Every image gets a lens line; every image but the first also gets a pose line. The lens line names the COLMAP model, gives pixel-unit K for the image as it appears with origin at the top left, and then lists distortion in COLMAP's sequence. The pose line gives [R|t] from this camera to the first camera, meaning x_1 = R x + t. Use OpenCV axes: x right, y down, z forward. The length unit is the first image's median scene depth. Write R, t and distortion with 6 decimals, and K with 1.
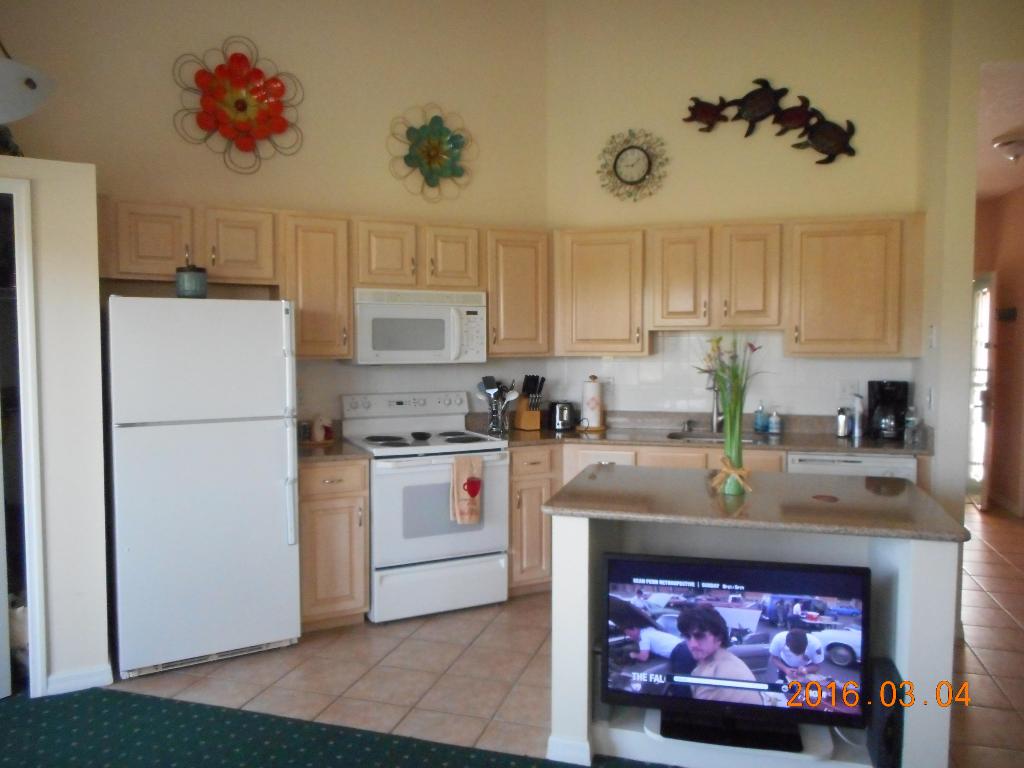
lens RADIAL K [[779.5, 0, 515.0], [0, 779.5, 384.9], [0, 0, 1]] dist [0.005625, 0.011834]
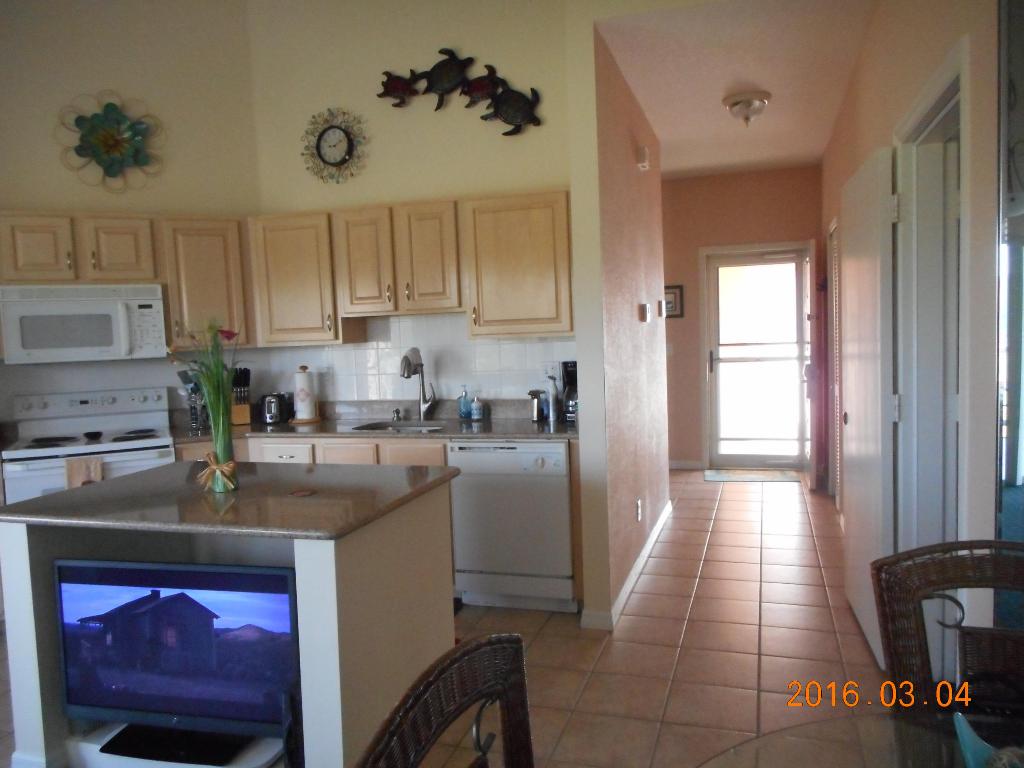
lens RADIAL K [[779.5, 0, 512.5], [0, 779.5, 384.7], [0, 0, 1]] dist [0.005625, 0.011834]
pose [[0.998784, -0.035367, -0.034345, 0.414184], [0.035896, 0.999244, 0.014906, 0.006343], [0.033792, -0.016121, 0.999299, 0.045073]]
